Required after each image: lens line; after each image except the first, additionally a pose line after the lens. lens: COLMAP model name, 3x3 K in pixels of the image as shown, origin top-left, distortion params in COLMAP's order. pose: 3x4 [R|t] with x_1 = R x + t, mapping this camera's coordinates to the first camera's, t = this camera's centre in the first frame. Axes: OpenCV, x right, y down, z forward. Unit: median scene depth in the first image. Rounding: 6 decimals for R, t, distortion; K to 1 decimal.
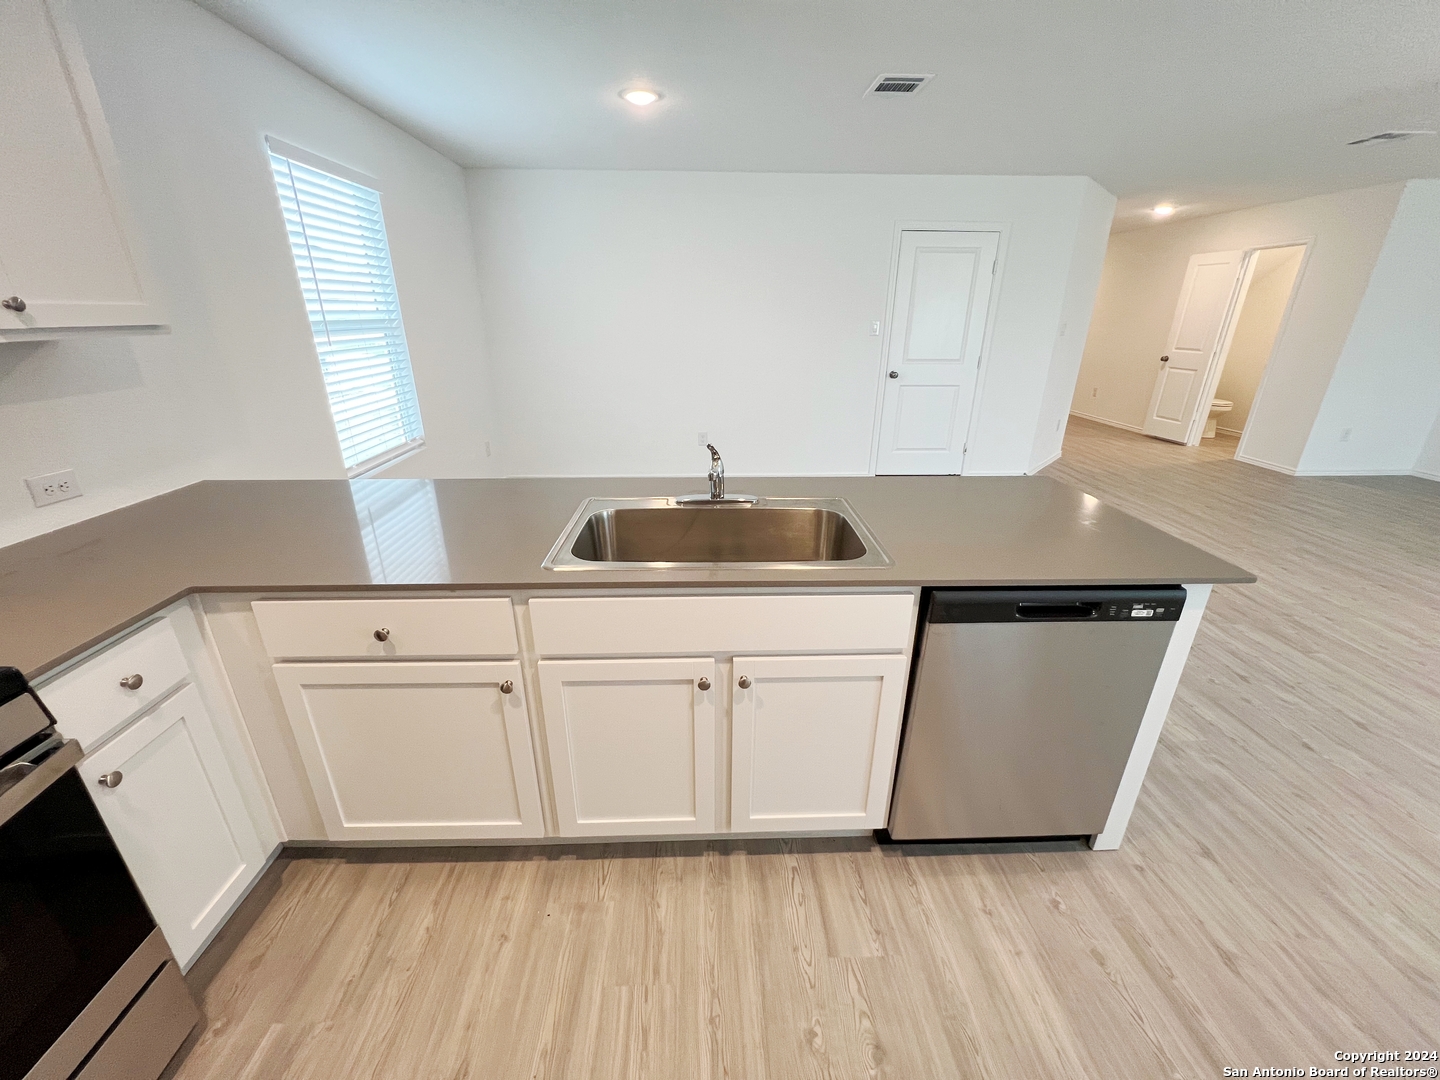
lens RADIAL K [[575.9, 0, 717.9], [0, 575.9, 539.9], [0, 0, 1]] dist [-0.000745, 0.000578]
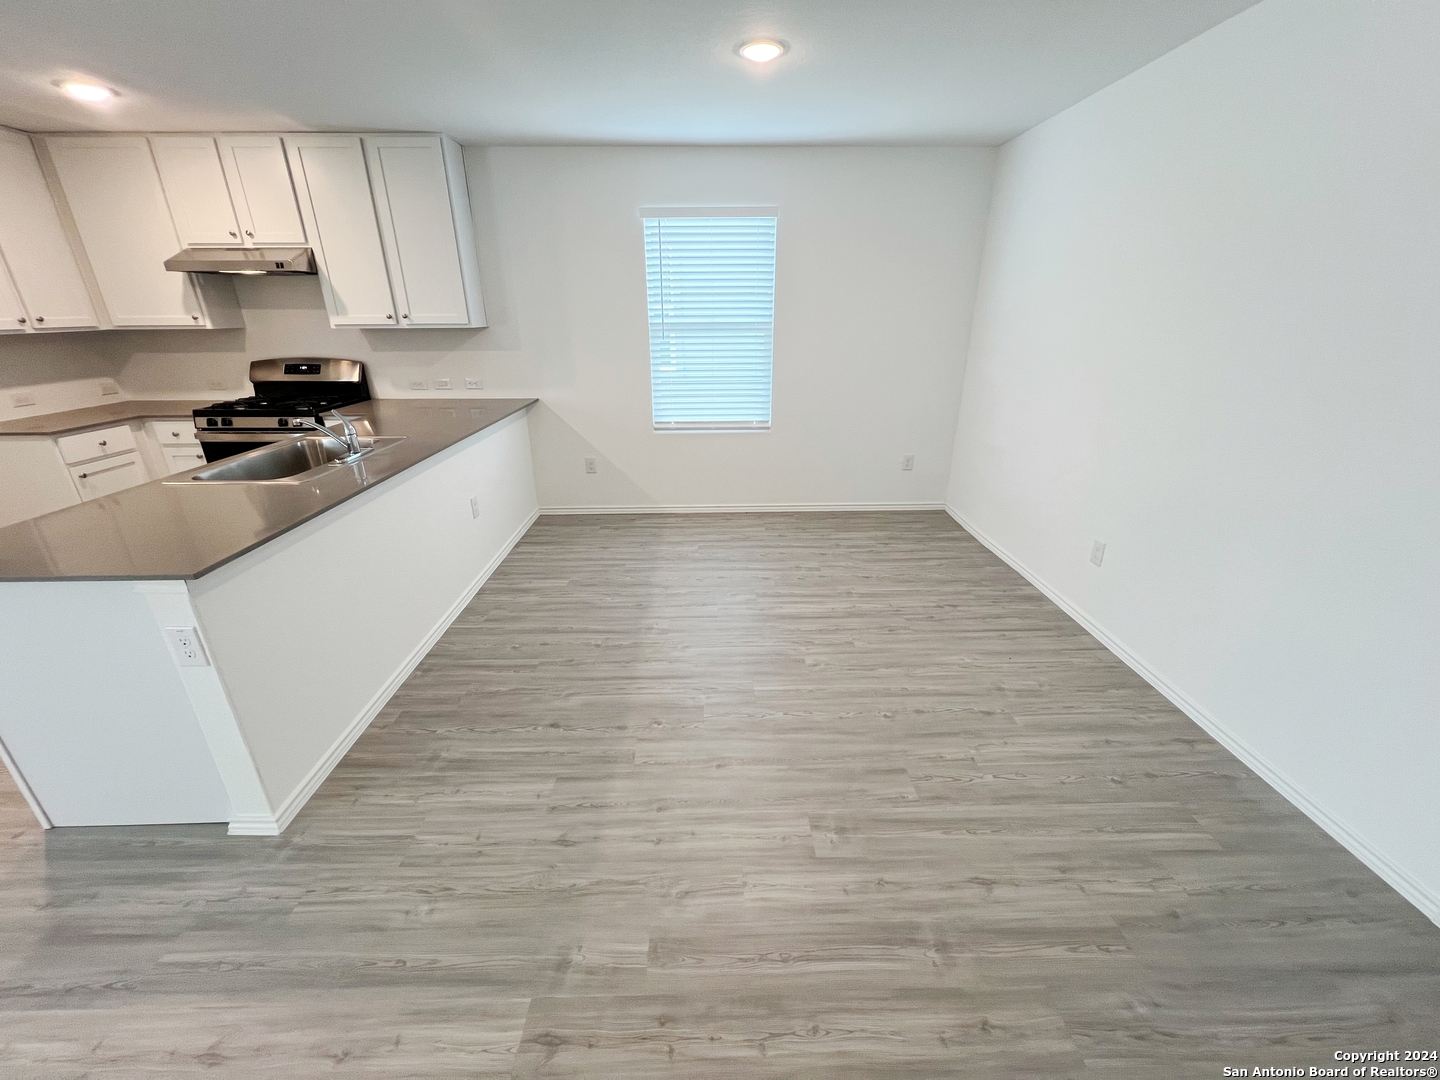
lens RADIAL K [[575.9, 0, 719.2], [0, 575.9, 539.4], [0, 0, 1]] dist [-0.000745, 0.000578]
pose [[-0.015580, 0.370244, -0.928804, 1.569714], [-0.363887, 0.863118, 0.350164, -0.812286], [0.931313, 0.343435, 0.121279, 1.977747]]
